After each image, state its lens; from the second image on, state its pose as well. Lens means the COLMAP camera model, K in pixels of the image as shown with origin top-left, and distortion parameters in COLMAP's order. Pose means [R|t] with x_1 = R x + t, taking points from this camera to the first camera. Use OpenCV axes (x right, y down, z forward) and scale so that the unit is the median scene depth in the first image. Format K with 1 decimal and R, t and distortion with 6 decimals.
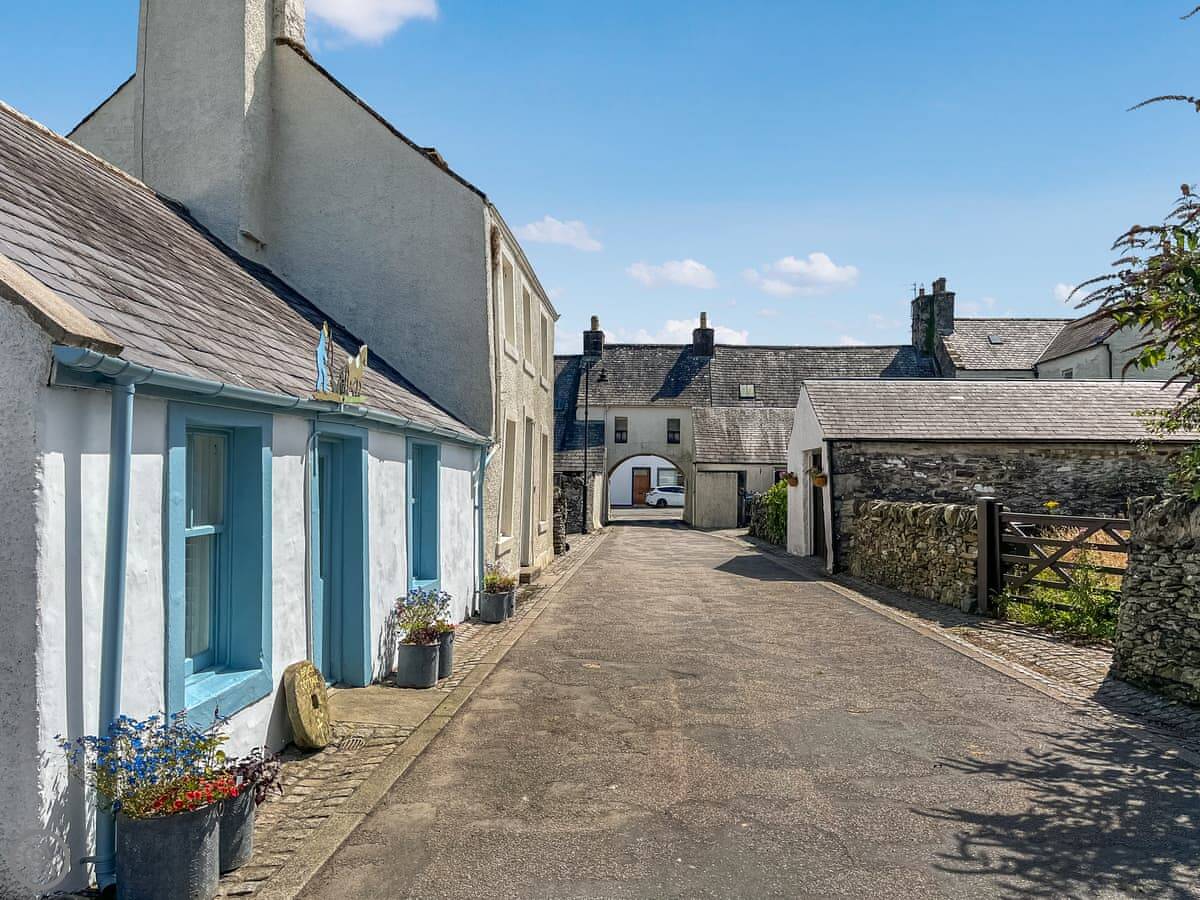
lens RADIAL K [[900.6, 0, 601.7], [0, 900.6, 473.2], [0, 0, 1]] dist [0.071496, -0.076803]
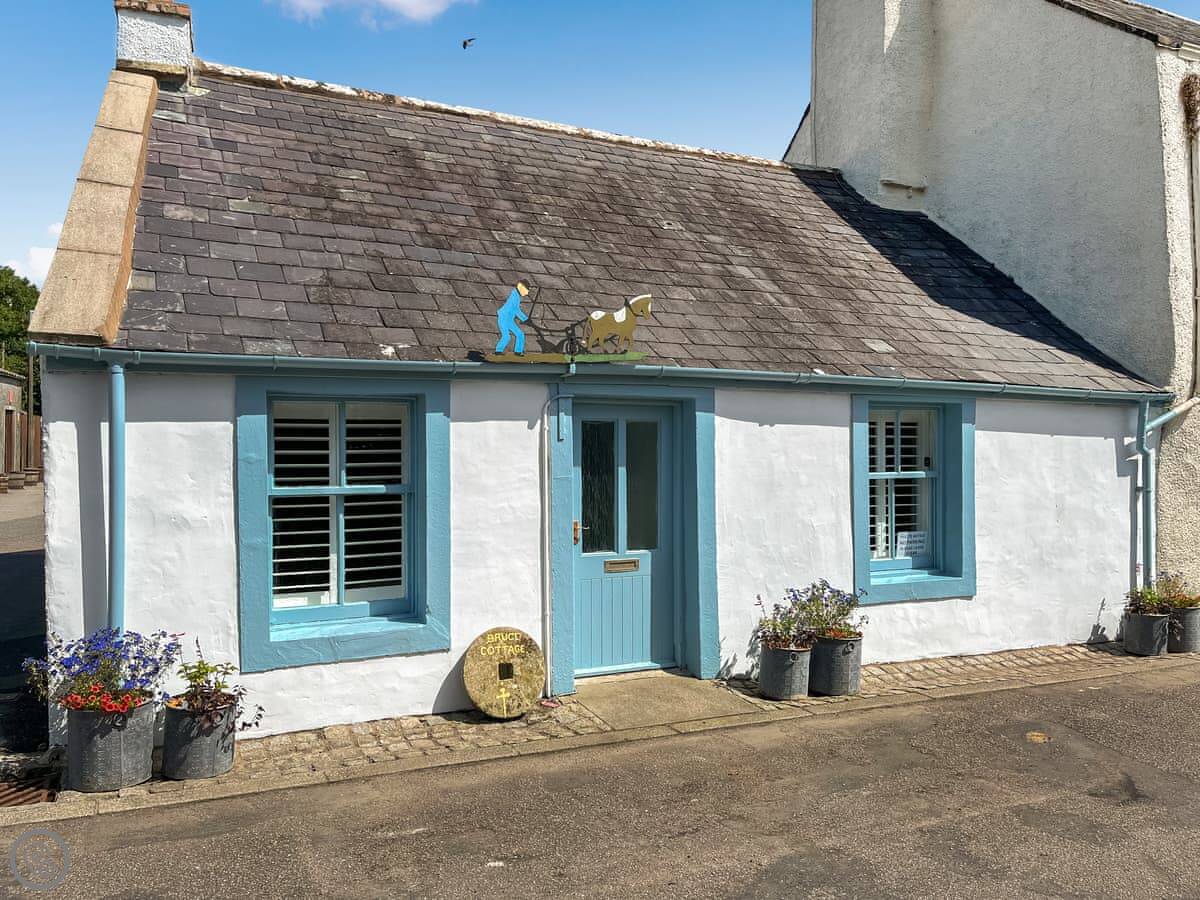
lens RADIAL K [[900.6, 0, 601.7], [0, 900.6, 473.2], [0, 0, 1]] dist [0.071496, -0.076803]
pose [[0.497262, 0.024052, -0.867267, 0.450947], [0.001634, 0.999588, 0.028658, 0.007664], [0.867599, -0.015667, 0.497017, 0.472697]]
